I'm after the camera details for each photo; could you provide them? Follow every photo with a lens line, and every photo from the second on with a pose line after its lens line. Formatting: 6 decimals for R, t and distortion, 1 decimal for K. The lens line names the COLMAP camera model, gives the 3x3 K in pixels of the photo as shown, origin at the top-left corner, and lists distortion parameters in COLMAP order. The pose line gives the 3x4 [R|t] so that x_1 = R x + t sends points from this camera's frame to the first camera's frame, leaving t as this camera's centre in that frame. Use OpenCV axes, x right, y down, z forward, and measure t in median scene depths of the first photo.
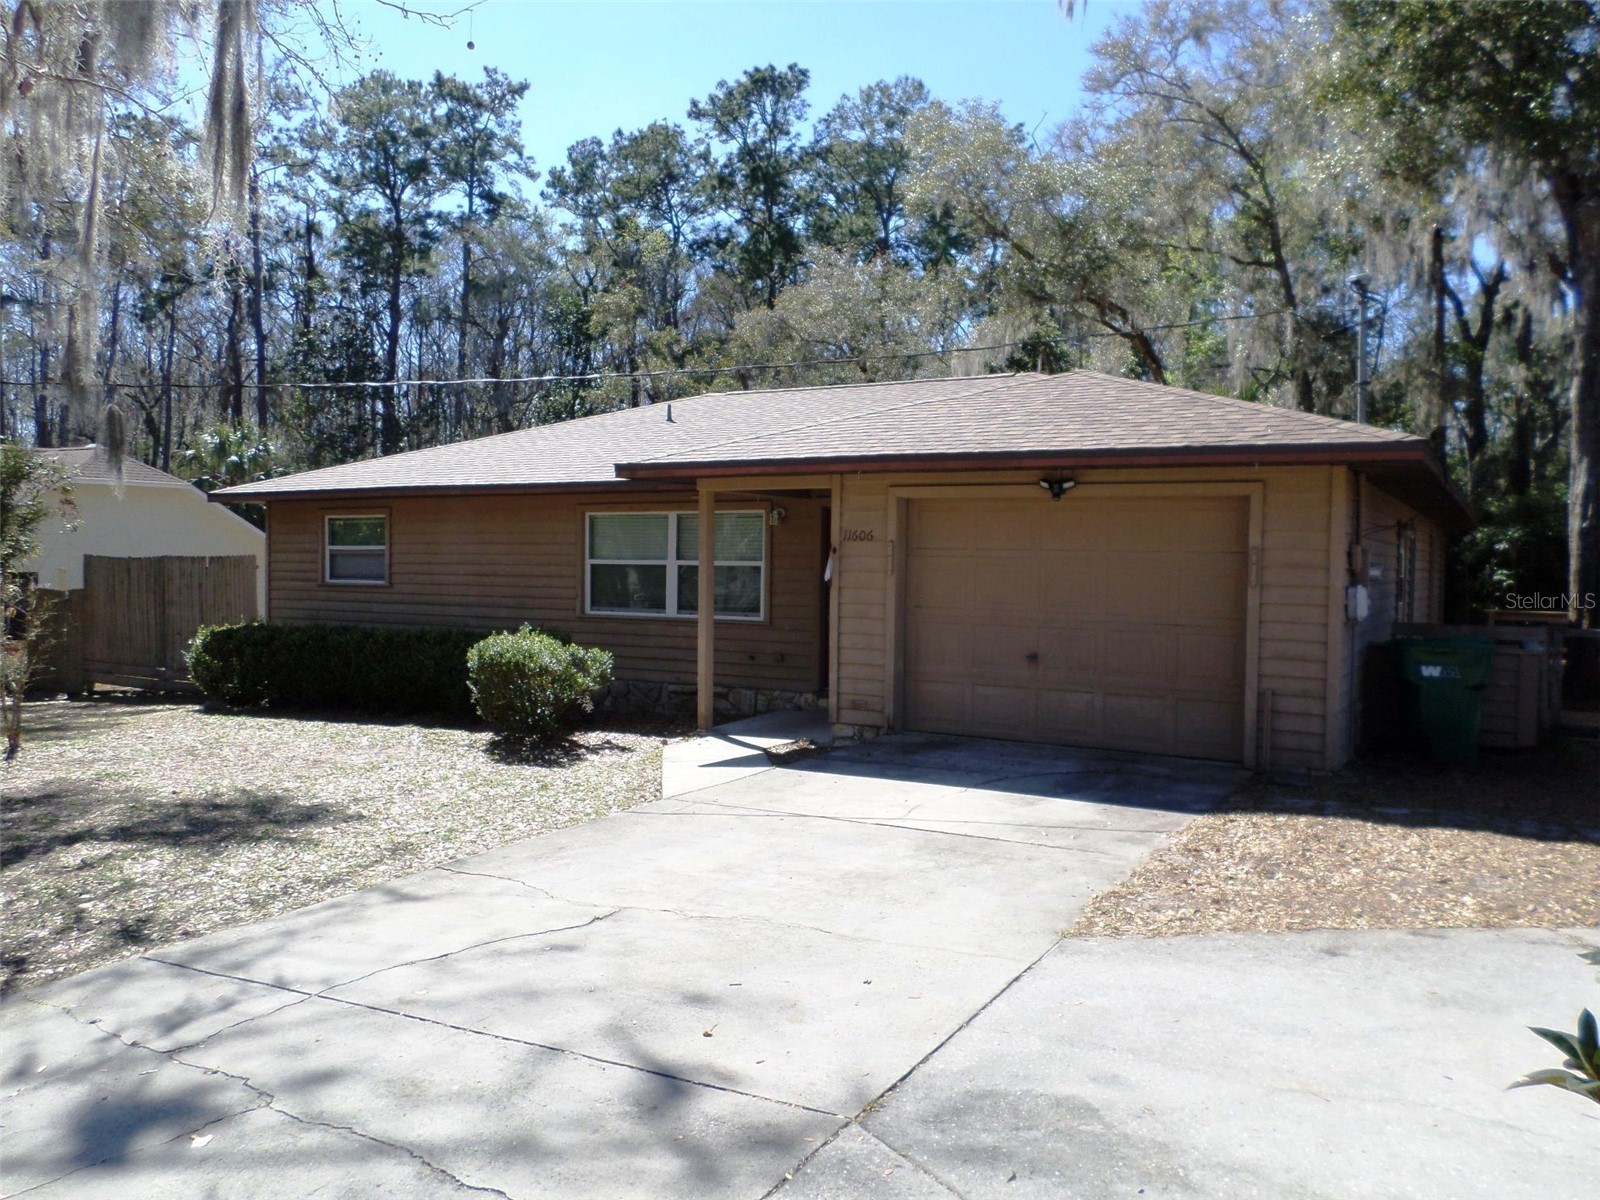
lens RADIAL K [[1235.6, 0, 779.2], [0, 1235.6, 602.7], [0, 0, 1]] dist [-0.009224, -0.007340]
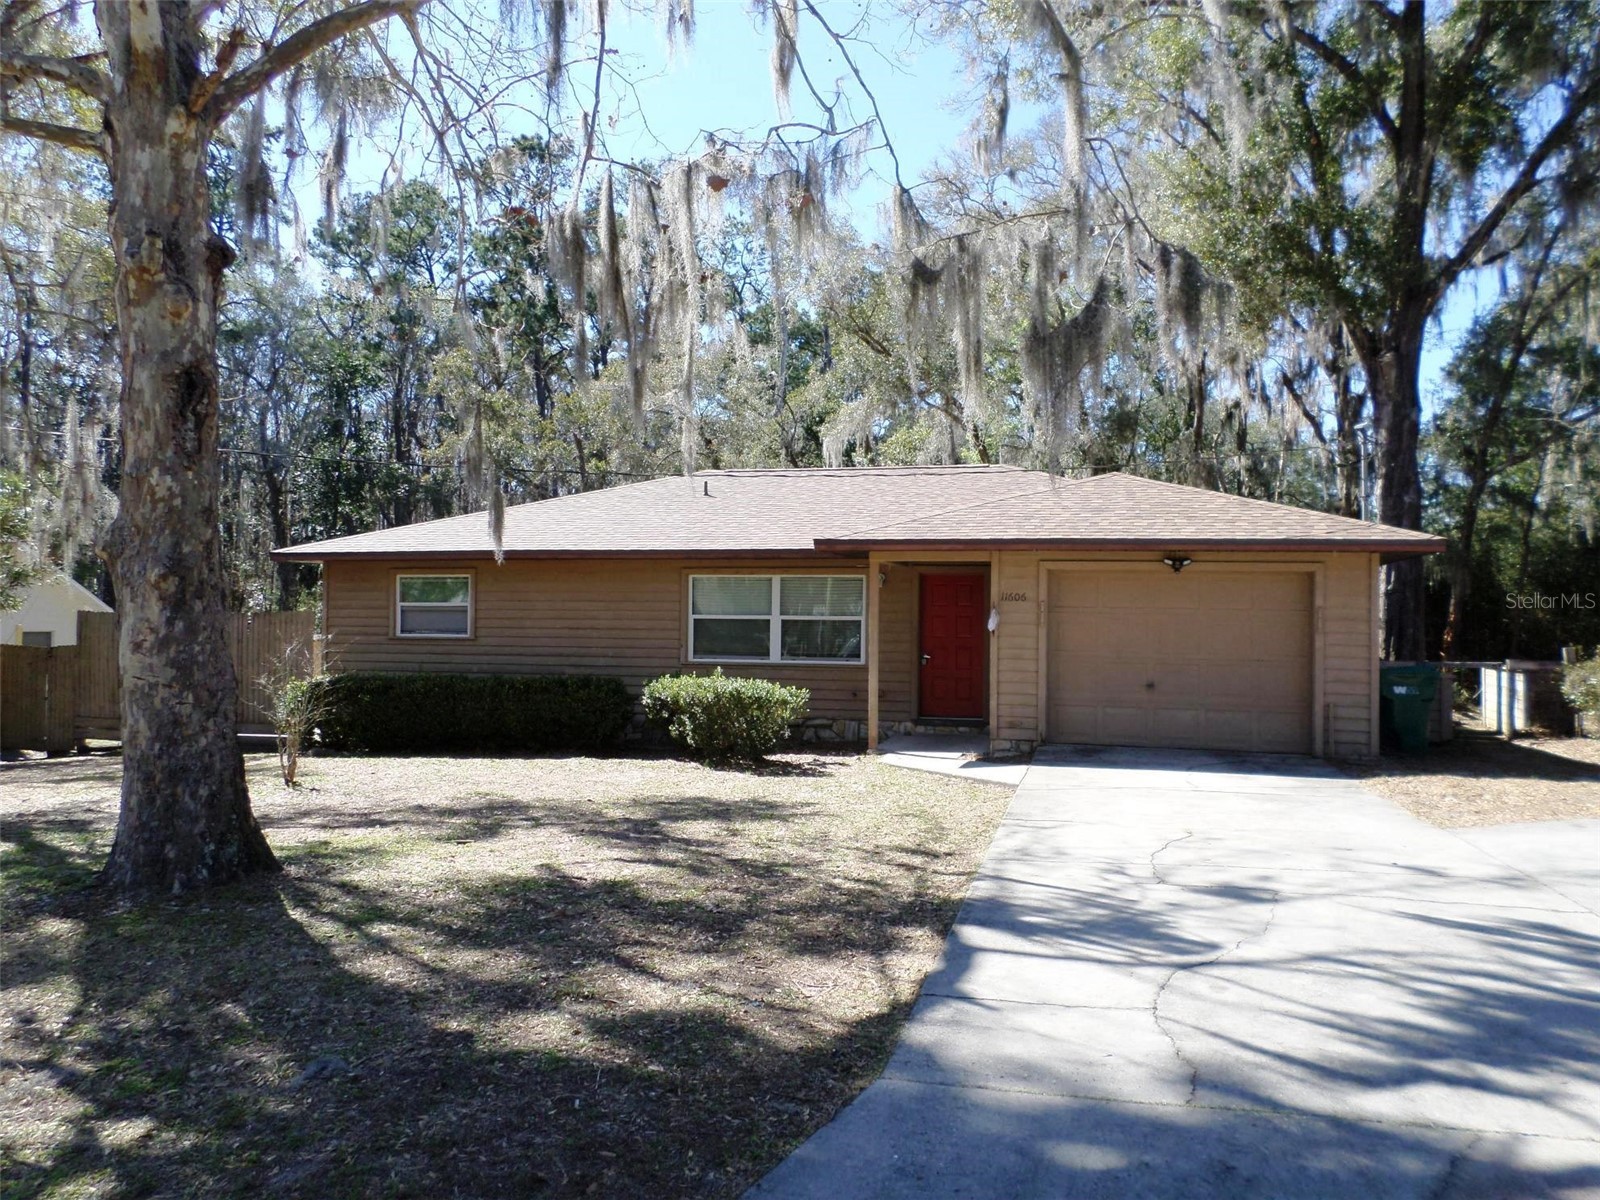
lens RADIAL K [[1235.6, 0, 779.2], [0, 1235.6, 602.7], [0, 0, 1]] dist [-0.009224, -0.007340]
pose [[0.966991, 0.000176, 0.254810, -0.076534], [0.010743, 0.999082, -0.041461, 0.000613], [-0.254584, 0.042830, 0.966102, -0.032326]]
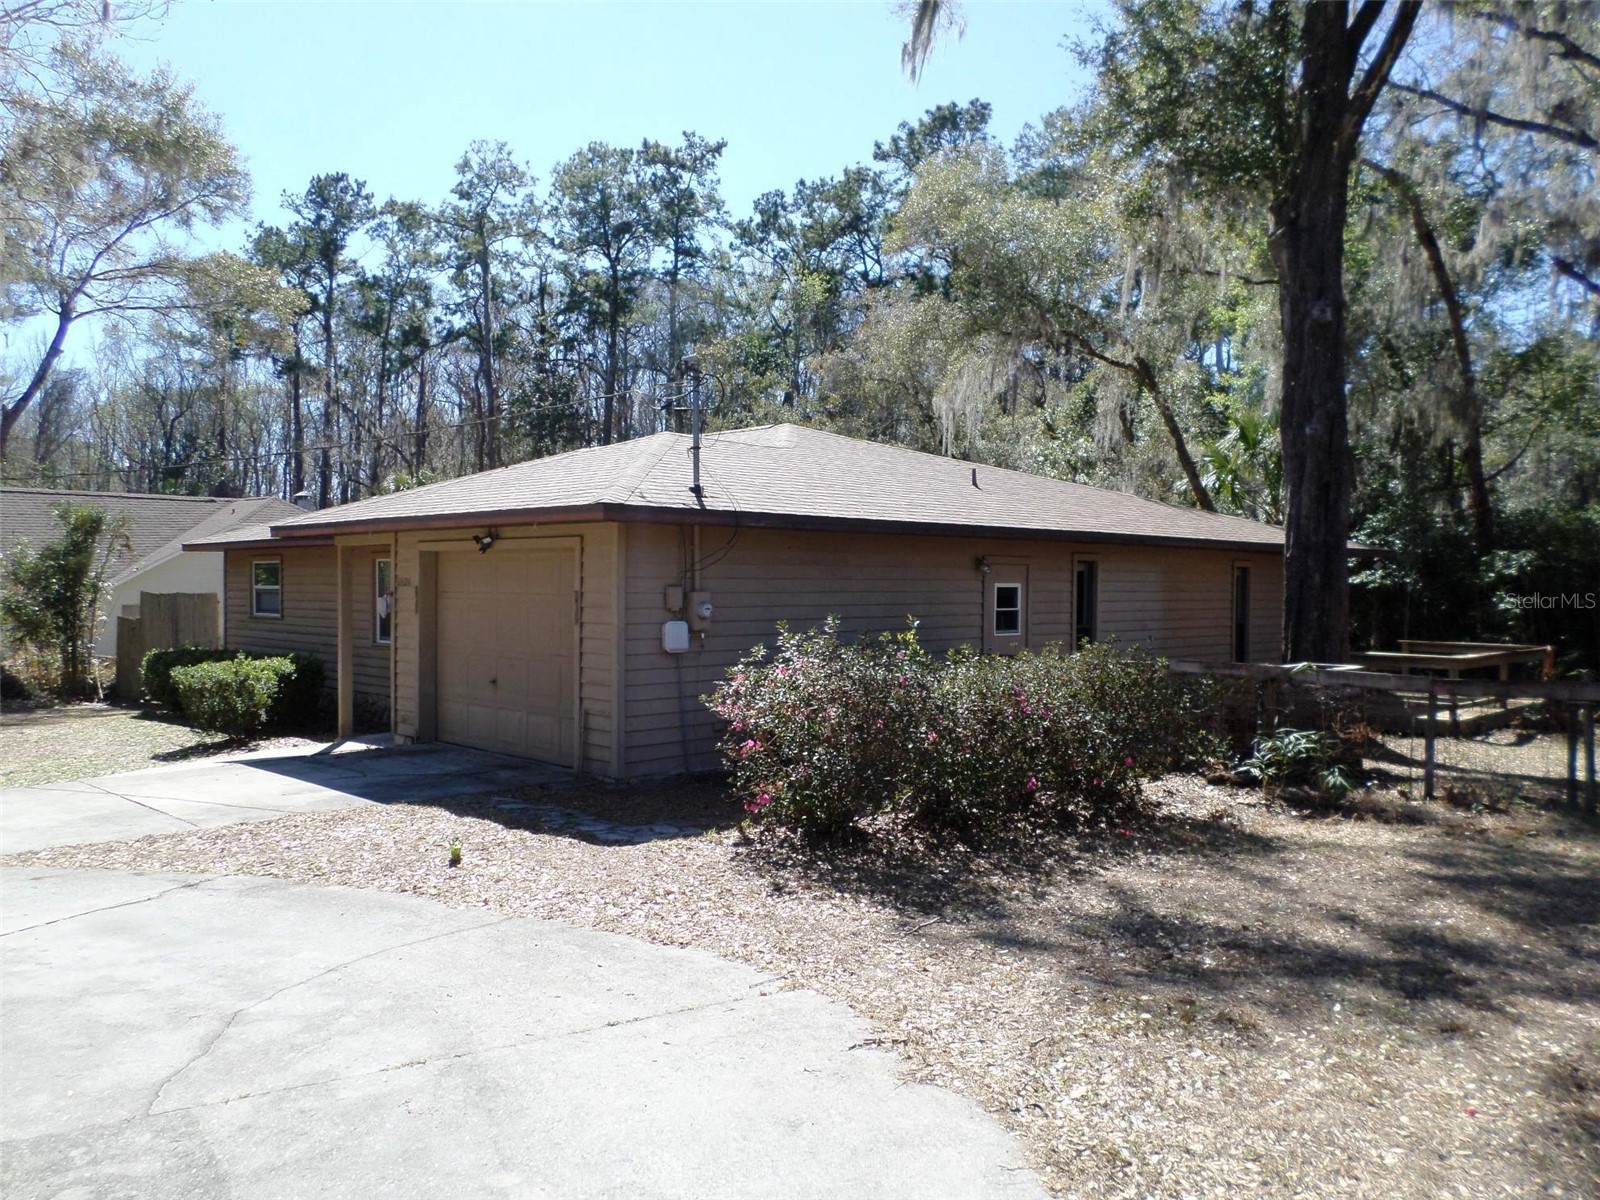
lens RADIAL K [[1235.6, 0, 779.2], [0, 1235.6, 602.7], [0, 0, 1]] dist [-0.009224, -0.007340]
pose [[0.968554, -0.003734, -0.248776, 0.109503], [-0.001312, 0.999797, -0.020115, -0.001366], [0.248801, 0.019809, 0.968352, -0.015905]]
